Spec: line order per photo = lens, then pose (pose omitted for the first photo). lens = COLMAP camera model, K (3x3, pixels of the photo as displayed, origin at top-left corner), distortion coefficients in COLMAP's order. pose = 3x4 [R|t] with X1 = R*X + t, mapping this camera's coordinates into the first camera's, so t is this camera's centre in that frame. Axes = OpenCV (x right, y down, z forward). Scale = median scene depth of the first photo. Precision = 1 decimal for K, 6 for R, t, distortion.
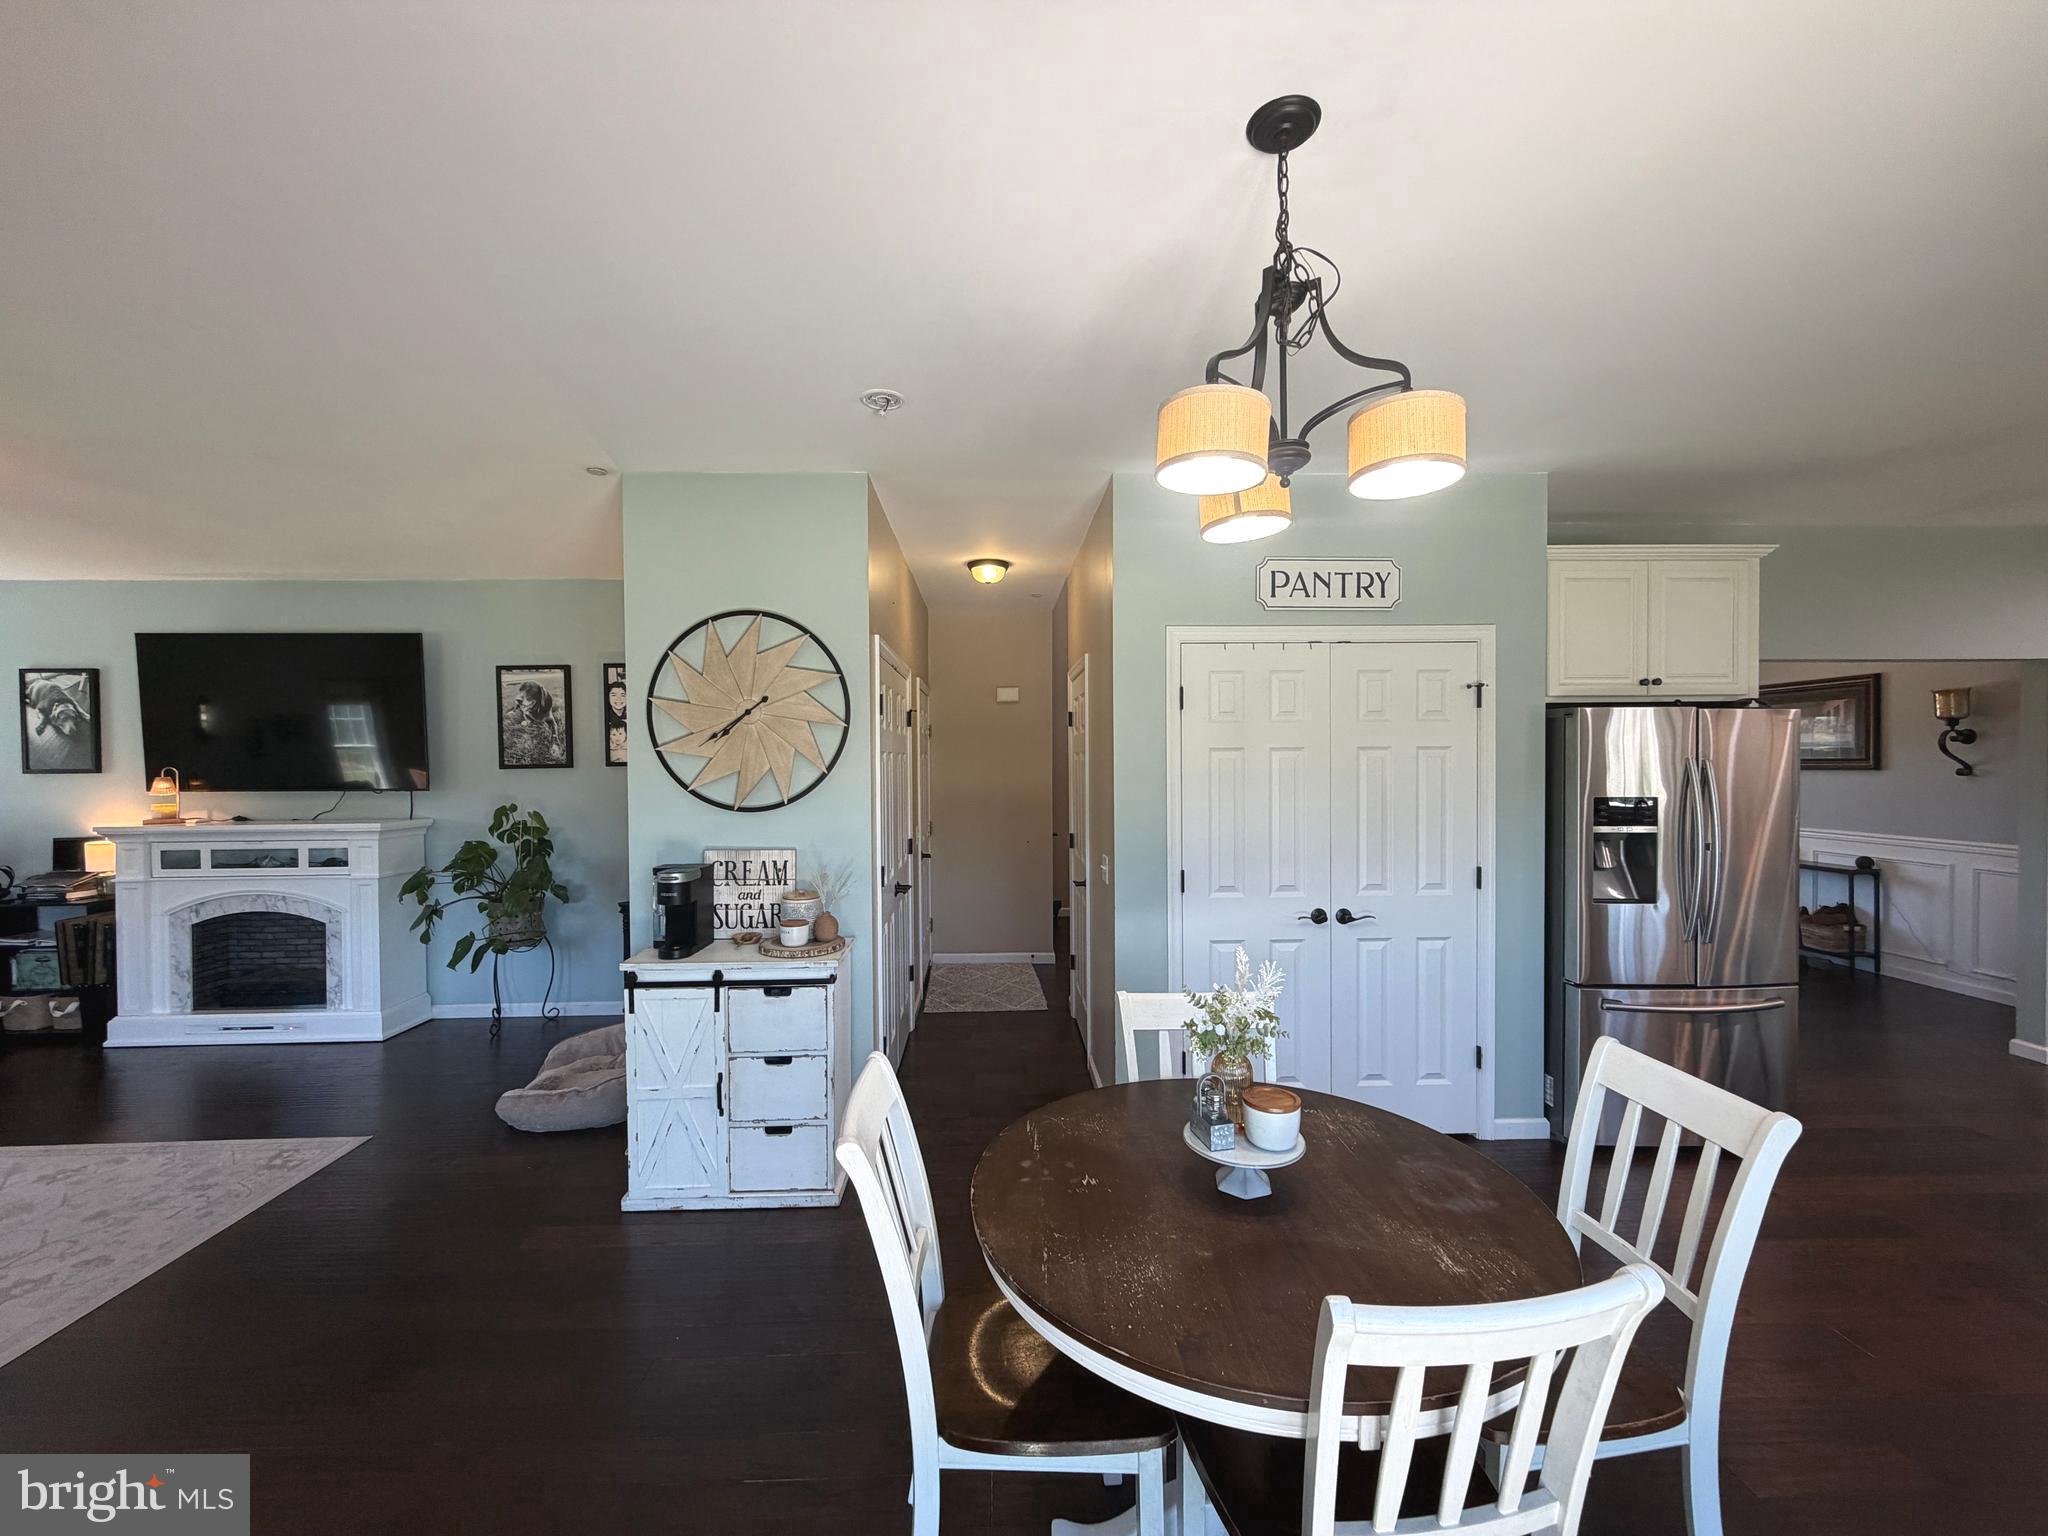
lens RADIAL K [[813.1, 0, 1014.1], [0, 813.1, 771.6], [0, 0, 1]] dist [0.000213, 0.000169]
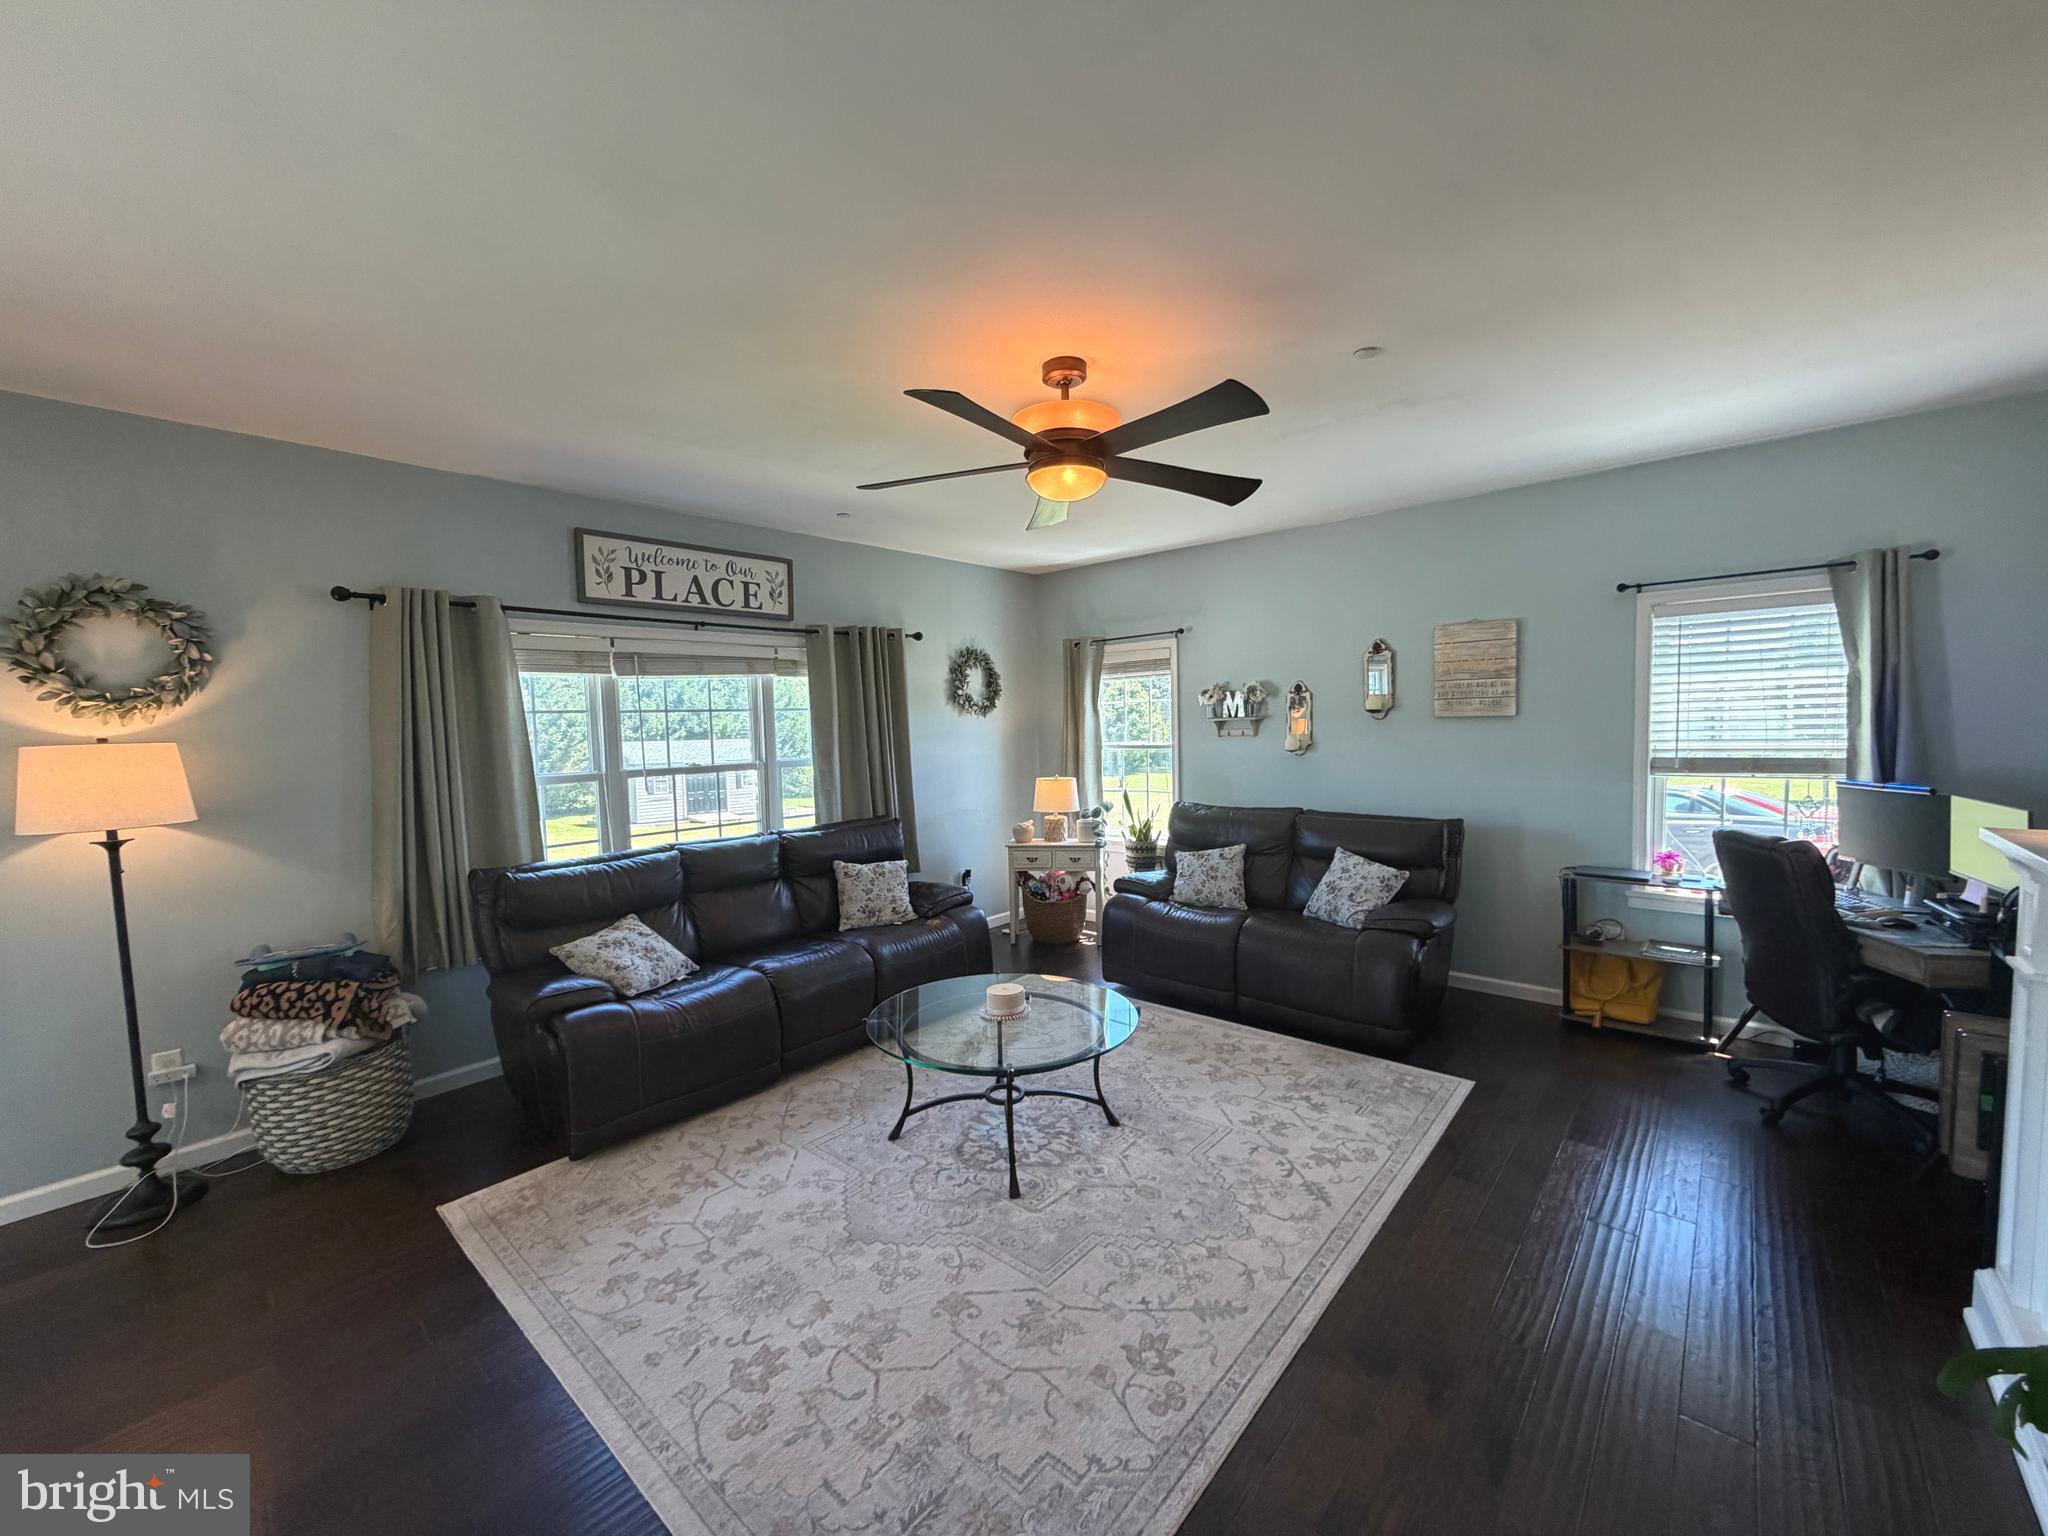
lens RADIAL K [[813.1, 0, 1014.1], [0, 813.1, 771.6], [0, 0, 1]] dist [0.000213, 0.000169]
pose [[-0.688108, 0.070514, -0.722174, -0.526811], [0.020166, 0.996741, 0.078109, -0.007301], [0.725328, 0.039184, -0.687288, 1.053771]]
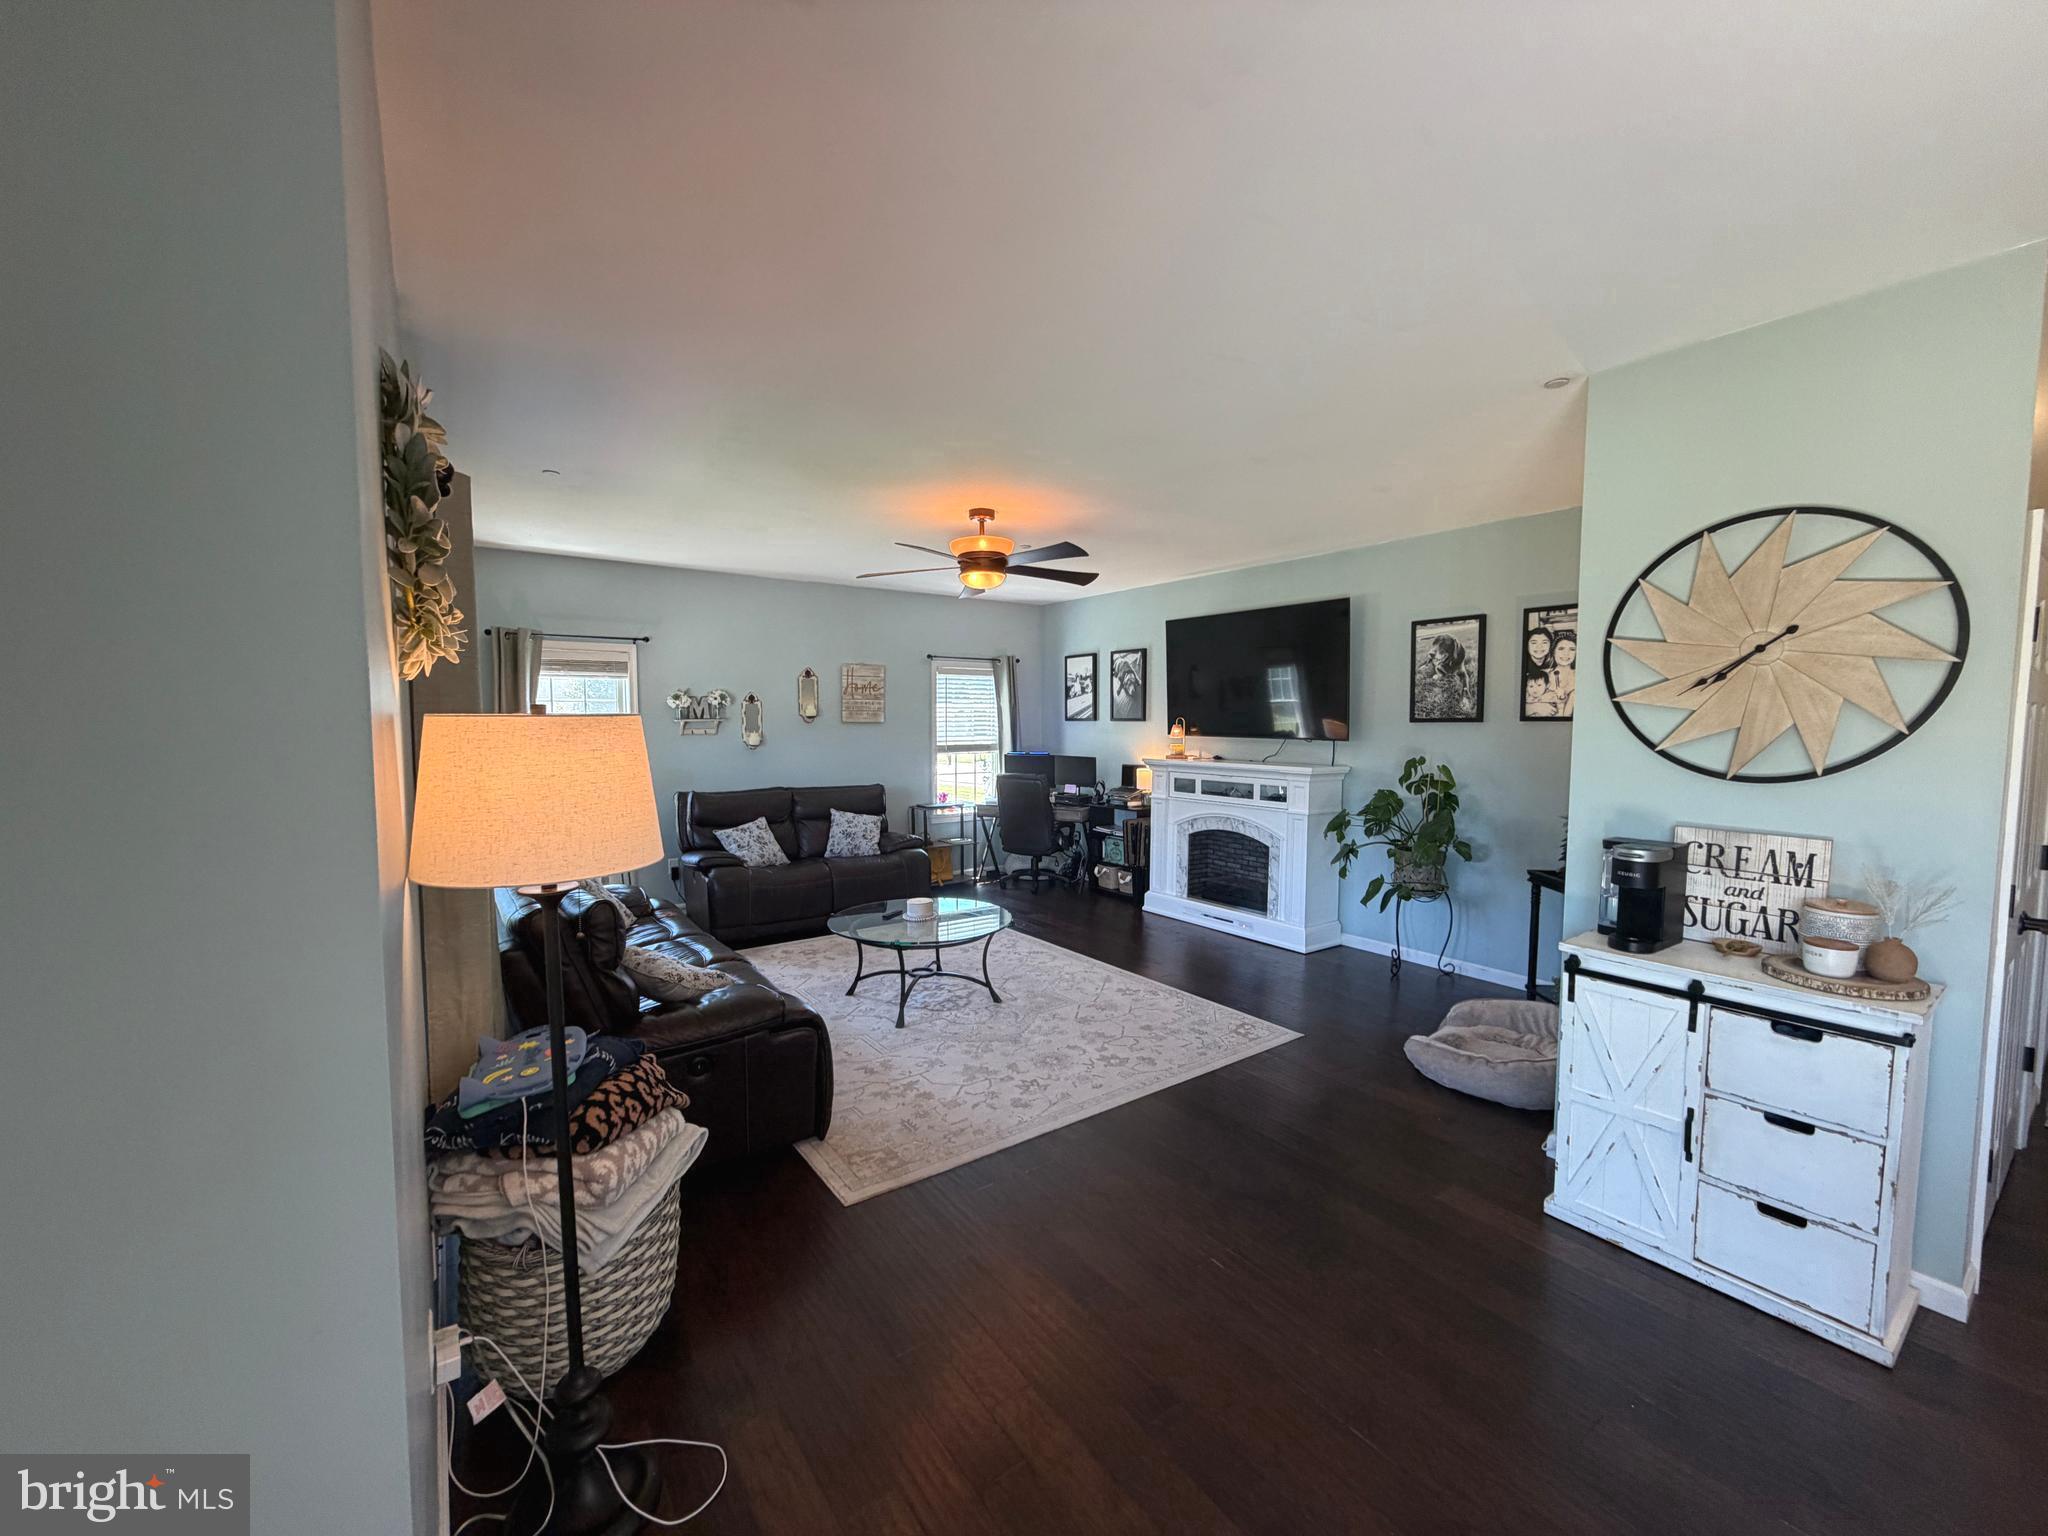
lens RADIAL K [[813.1, 0, 1014.1], [0, 813.1, 771.6], [0, 0, 1]] dist [0.000213, 0.000169]
pose [[0.551408, 0.064587, -0.831732, -0.062722], [-0.020051, 0.997737, 0.064185, 0.004136], [0.833994, -0.018715, 0.551455, 0.013831]]
